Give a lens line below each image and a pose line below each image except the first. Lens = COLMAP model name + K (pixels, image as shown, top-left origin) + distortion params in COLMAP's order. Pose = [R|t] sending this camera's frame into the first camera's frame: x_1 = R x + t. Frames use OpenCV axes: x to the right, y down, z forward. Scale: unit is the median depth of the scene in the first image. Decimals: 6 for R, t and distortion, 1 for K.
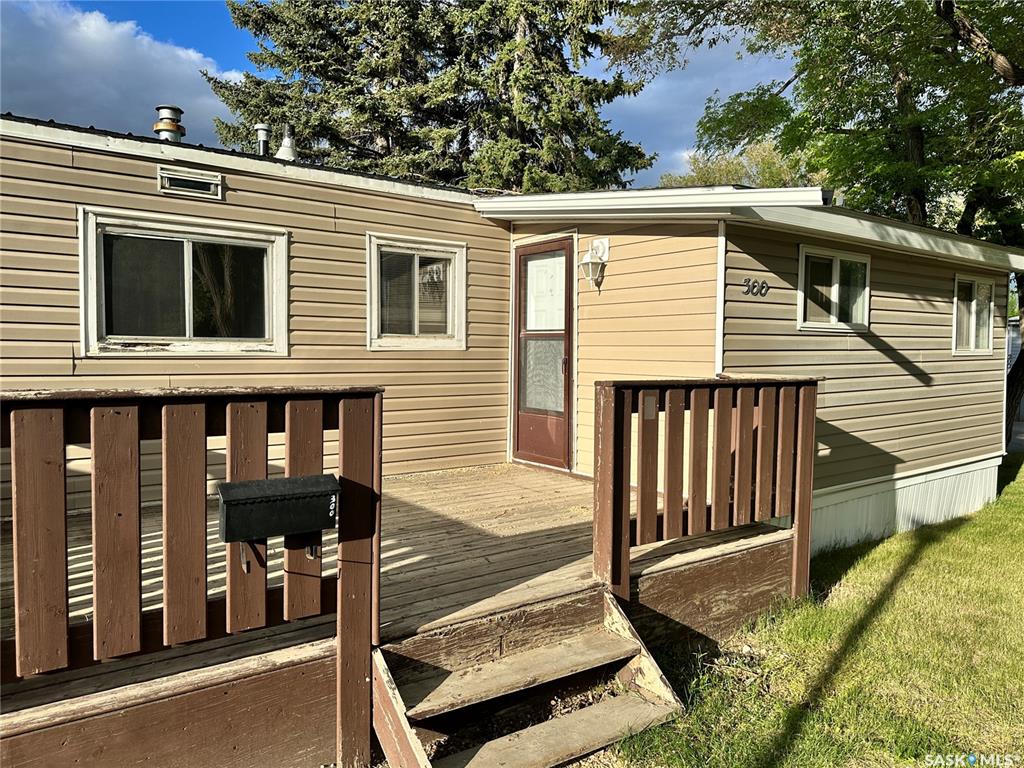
lens RADIAL K [[711.3, 0, 512.0], [0, 711.3, 384.0], [0, 0, 1]] dist [0.109174, -0.161574]
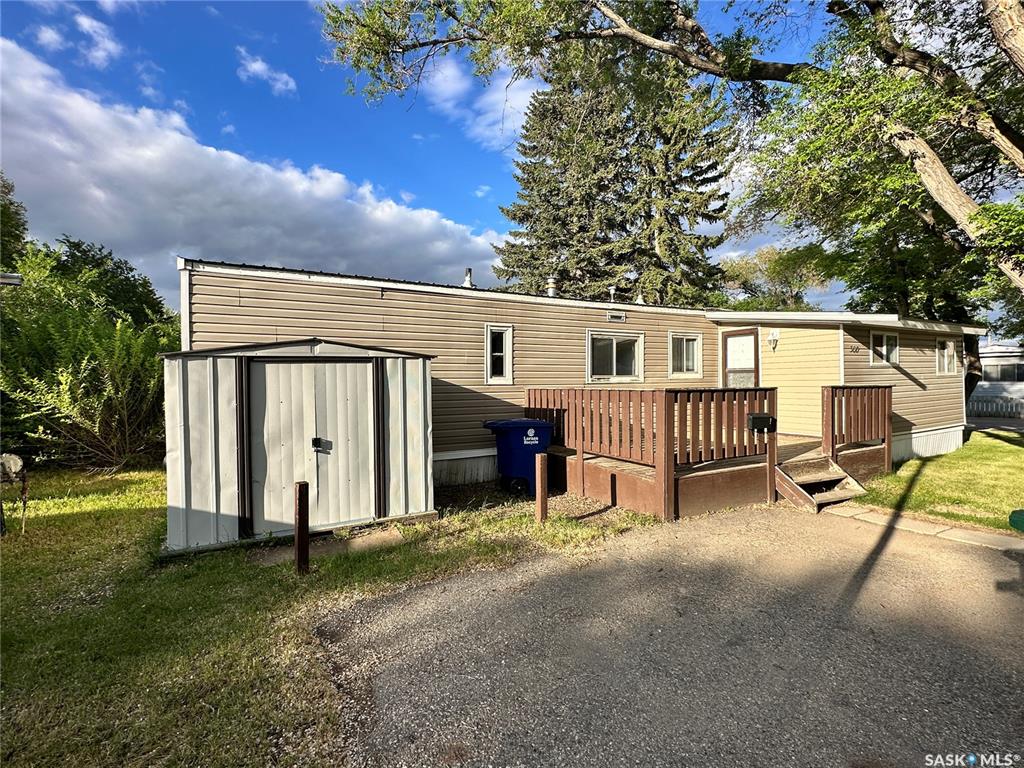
lens RADIAL K [[465.8, 0, 512.0], [0, 465.8, 384.0], [0, 0, 1]] dist [-0.002399, -0.000439]
pose [[0.989681, -0.021449, -0.141673, -0.528613], [0.015164, 0.998858, -0.045299, 0.033085], [0.142483, 0.042684, 0.988877, -0.643062]]
